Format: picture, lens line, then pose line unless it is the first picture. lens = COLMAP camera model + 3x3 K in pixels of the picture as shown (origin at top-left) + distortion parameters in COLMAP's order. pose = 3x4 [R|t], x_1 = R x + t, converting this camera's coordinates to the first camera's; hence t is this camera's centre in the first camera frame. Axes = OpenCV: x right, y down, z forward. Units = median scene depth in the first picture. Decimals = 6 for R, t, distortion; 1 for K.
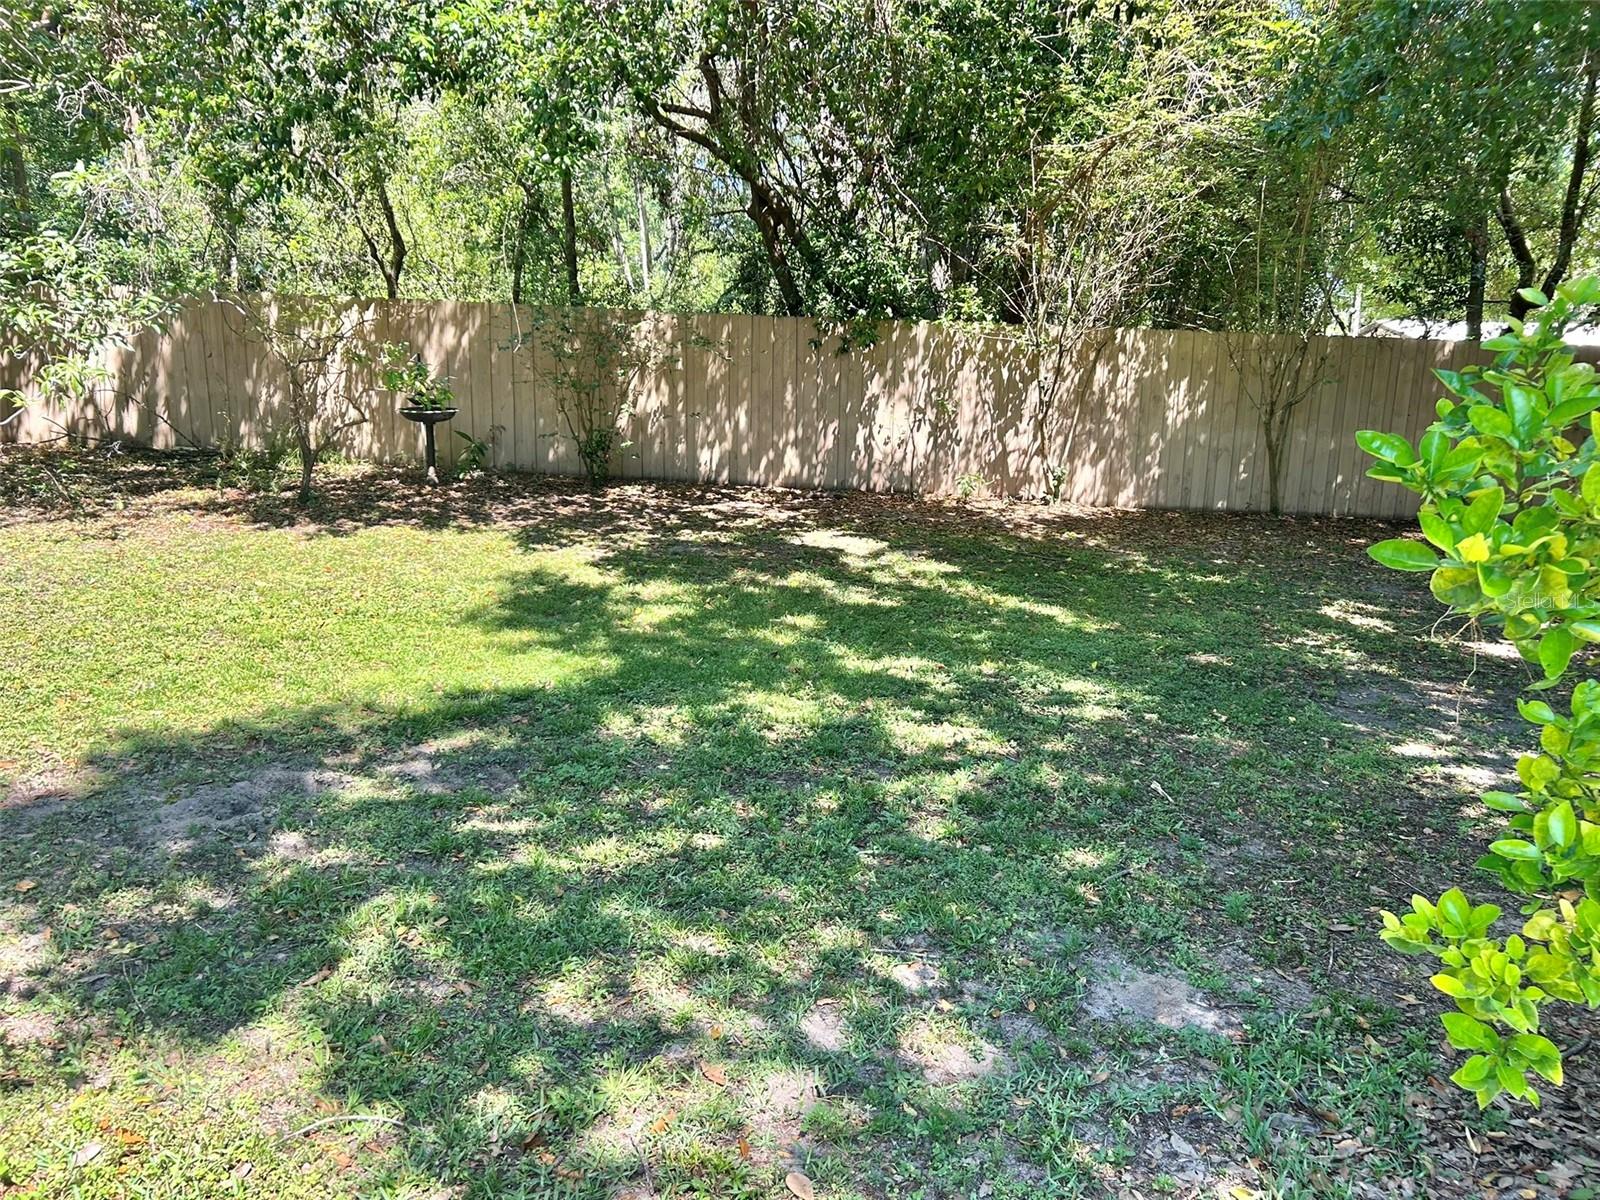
lens RADIAL K [[1223.5, 0, 822.3], [0, 1223.5, 596.6], [0, 0, 1]] dist [-0.009795, -0.007587]
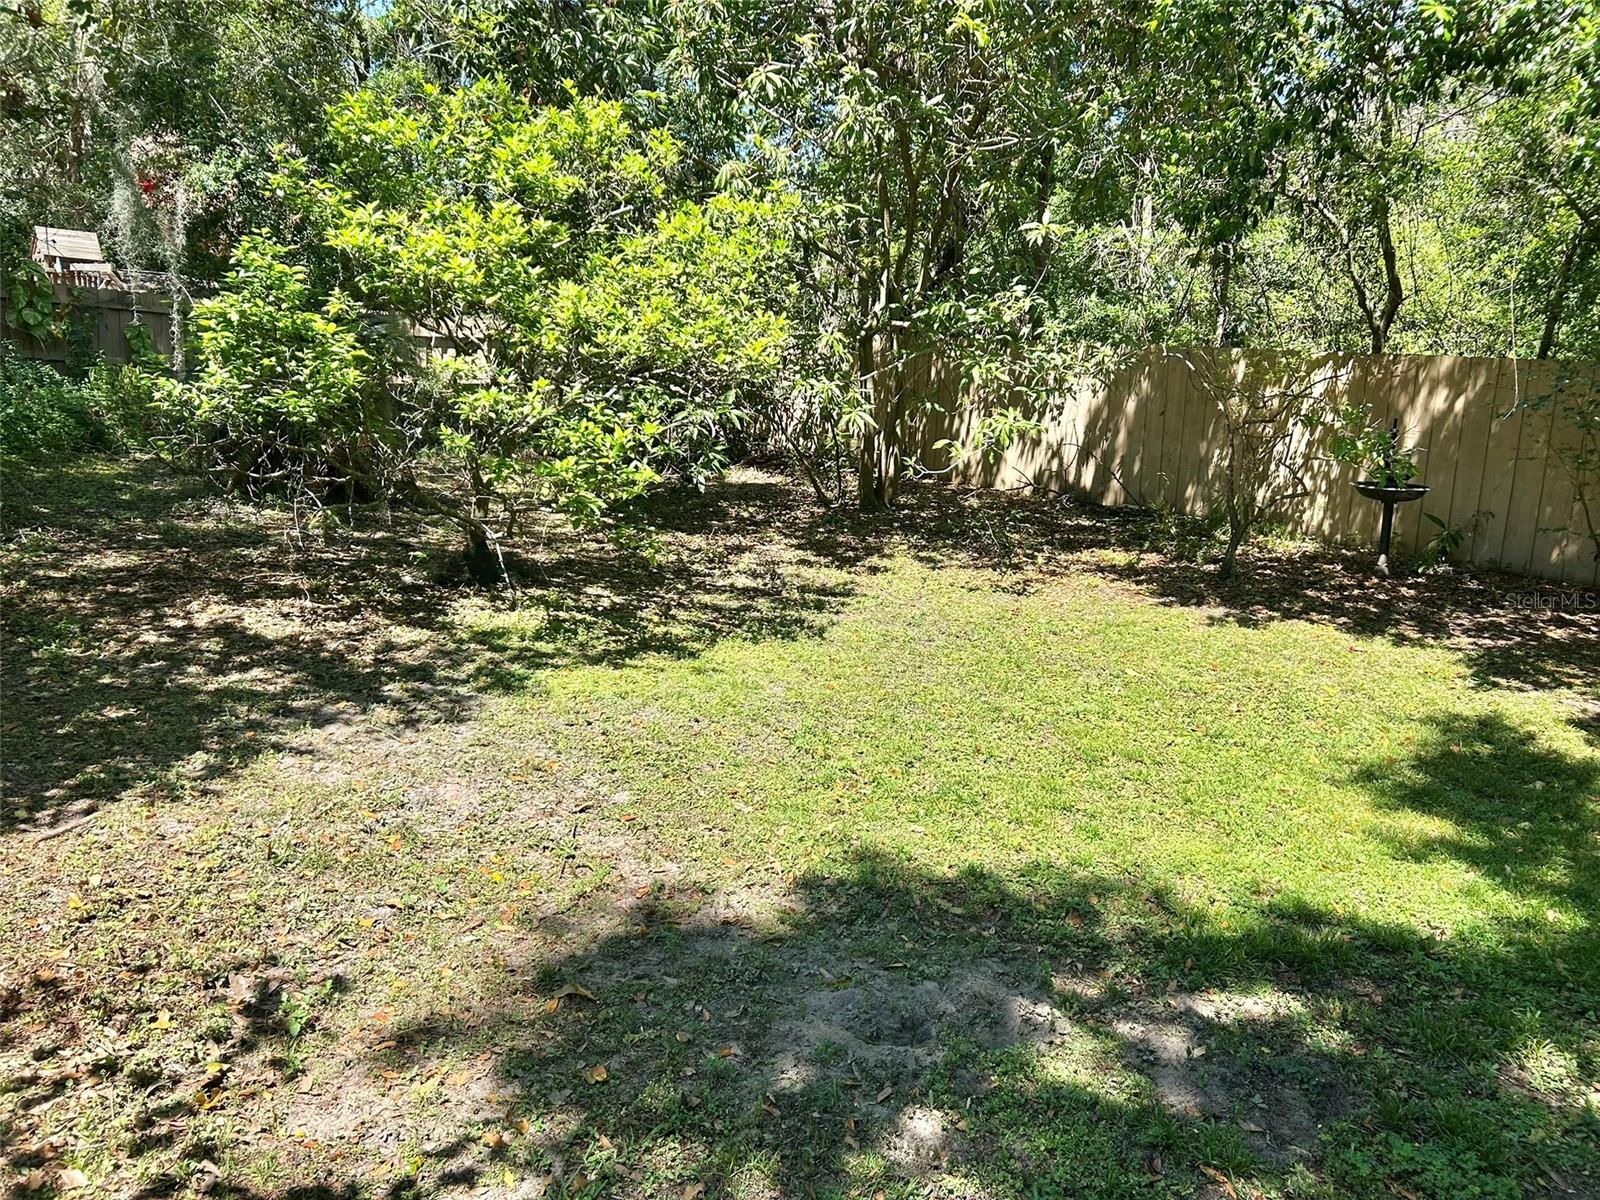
lens RADIAL K [[1218.3, 0, 808.2], [0, 1218.3, 600.2], [0, 0, 1]] dist [0.064072, -0.064496]
pose [[0.711270, 0.136553, -0.689527, -0.018241], [-0.170005, 0.985245, 0.019751, -0.027576], [0.682051, 0.103175, 0.723990, 0.139942]]
